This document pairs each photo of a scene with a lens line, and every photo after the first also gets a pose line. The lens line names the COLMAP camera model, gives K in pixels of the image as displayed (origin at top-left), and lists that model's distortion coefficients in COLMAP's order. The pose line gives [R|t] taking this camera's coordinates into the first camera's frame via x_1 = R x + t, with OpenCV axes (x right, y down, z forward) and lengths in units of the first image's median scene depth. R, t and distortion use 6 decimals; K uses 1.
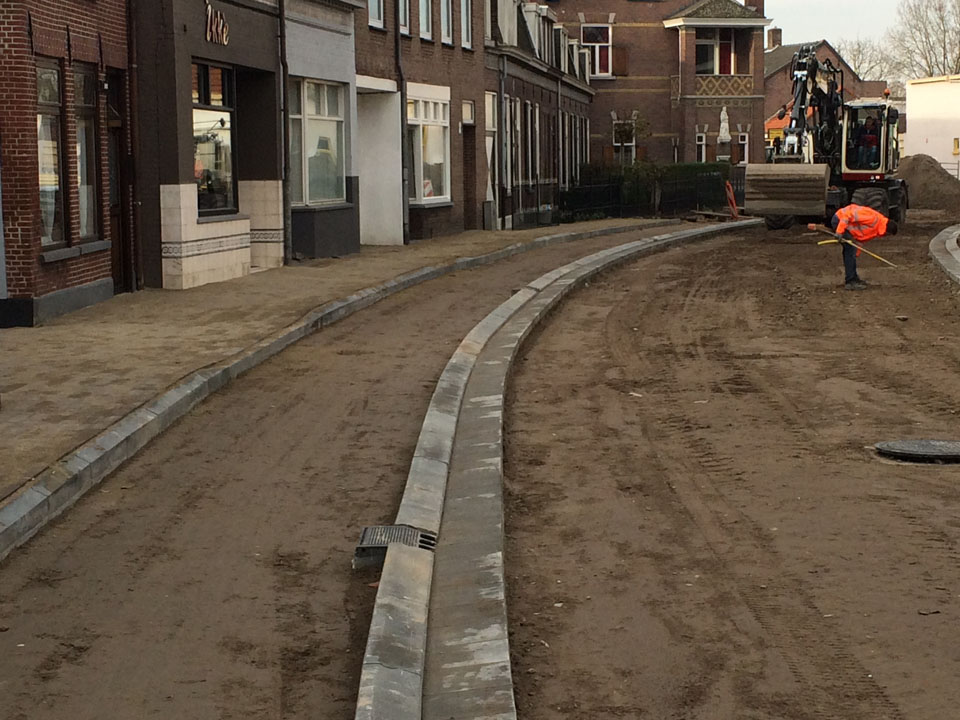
lens RADIAL K [[1884.7, 0, 492.0], [0, 1884.7, 361.7], [0, 0, 1]] dist [0.047933, 0.083749]
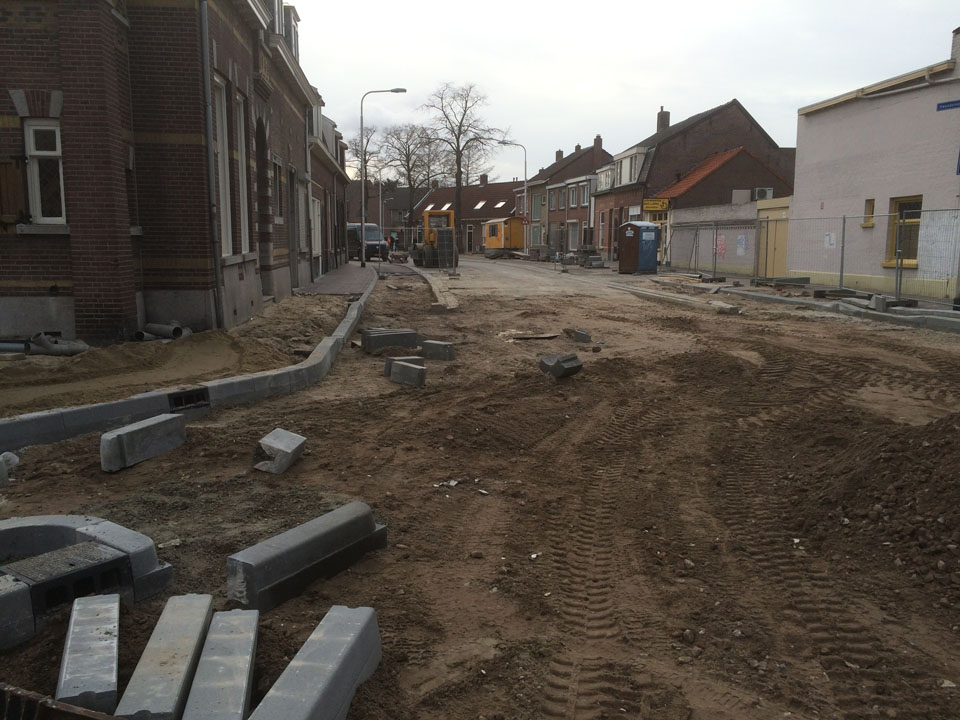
lens RADIAL K [[815.1, 0, 474.3], [0, 815.1, 358.1], [0, 0, 1]] dist [0.089900, -0.125151]
pose [[0.969191, 0.056610, -0.239717, 0.435823], [-0.047004, 0.997853, 0.045608, -0.172080], [0.241784, -0.032936, 0.969771, 1.647113]]
